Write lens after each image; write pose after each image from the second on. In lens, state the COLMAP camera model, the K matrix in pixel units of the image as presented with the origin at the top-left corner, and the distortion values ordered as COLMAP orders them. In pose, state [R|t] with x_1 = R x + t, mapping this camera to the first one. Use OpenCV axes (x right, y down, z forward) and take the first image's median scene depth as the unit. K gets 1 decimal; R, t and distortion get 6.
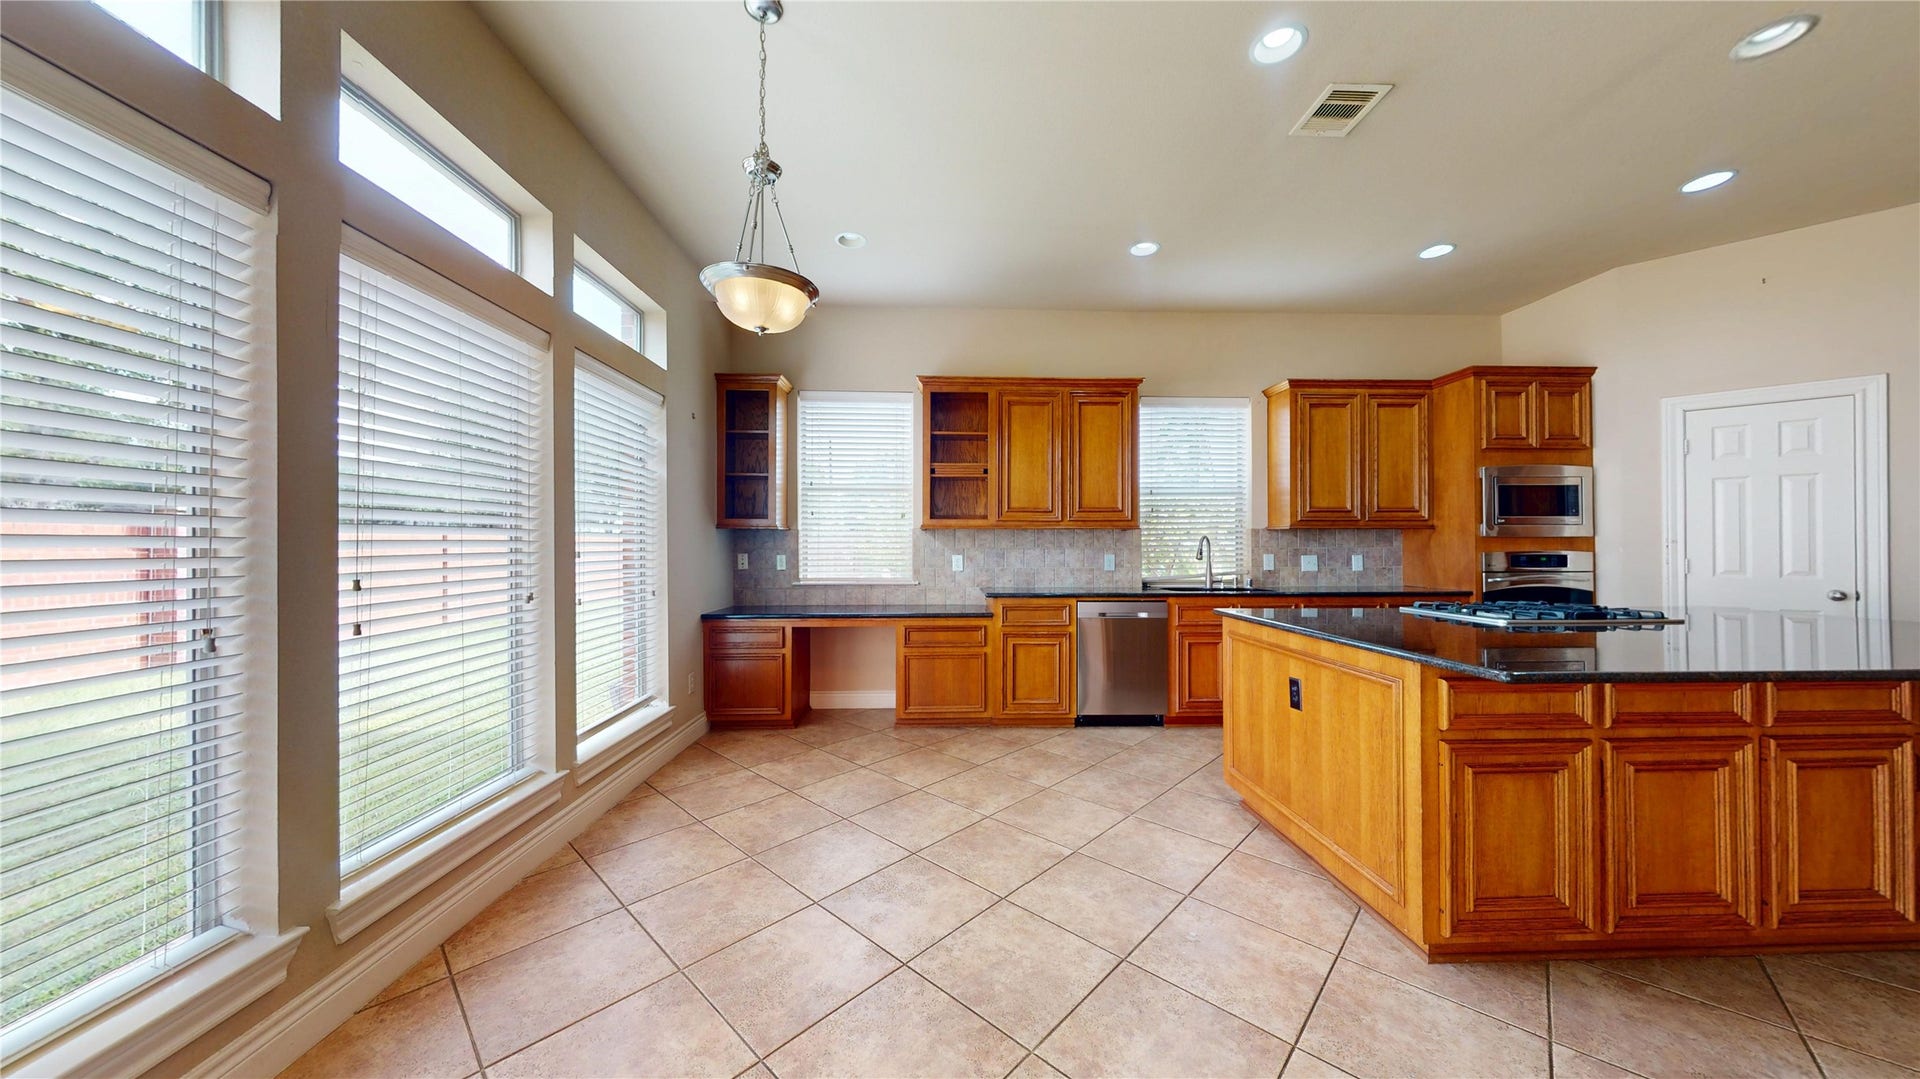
lens RADIAL K [[748.0, 0, 960.0], [0, 748.0, 539.5], [0, 0, 1]] dist [0.000402, 0.000186]
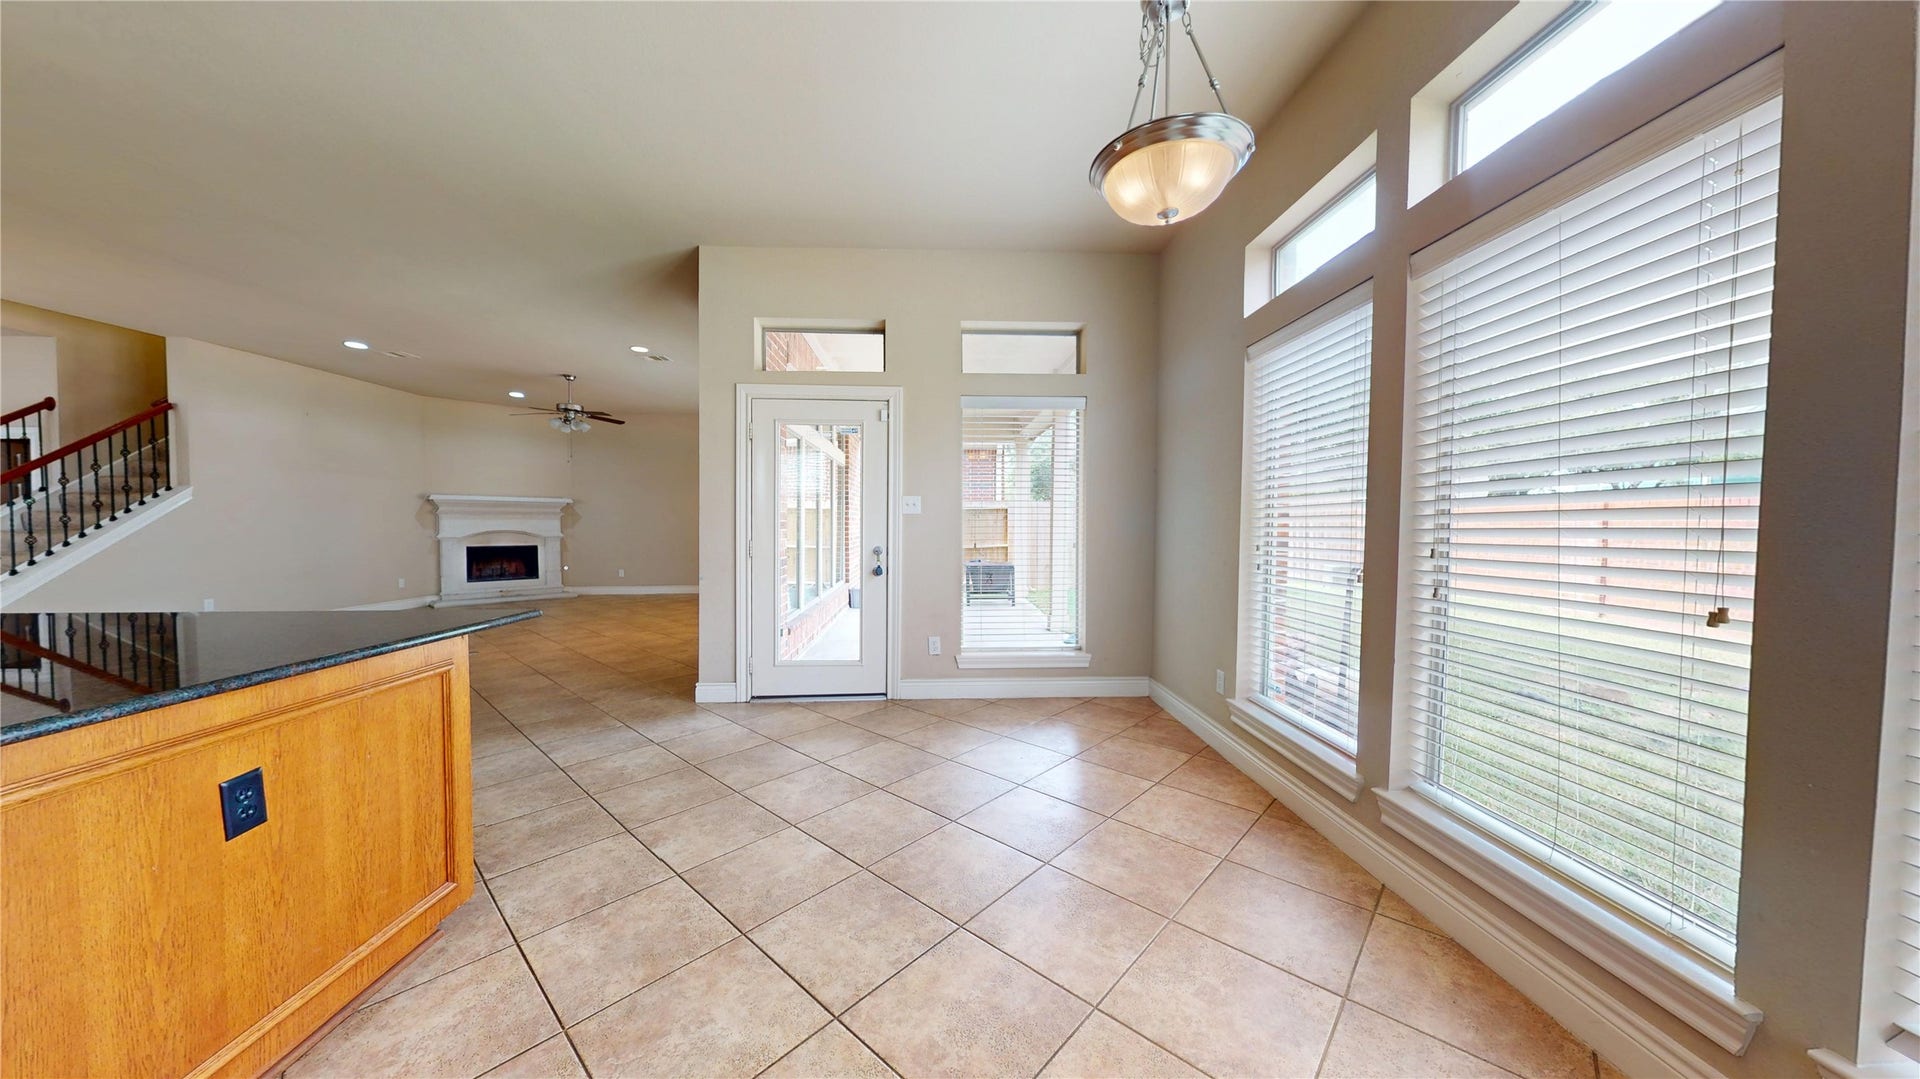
lens RADIAL K [[748.0, 0, 960.0], [0, 748.0, 539.5], [0, 0, 1]] dist [0.000402, 0.000186]
pose [[-0.999956, 0.003496, -0.008710, -0.114243], [0.003429, 0.999965, 0.007641, 0.047464], [0.008737, 0.007610, -0.999933, 3.543307]]
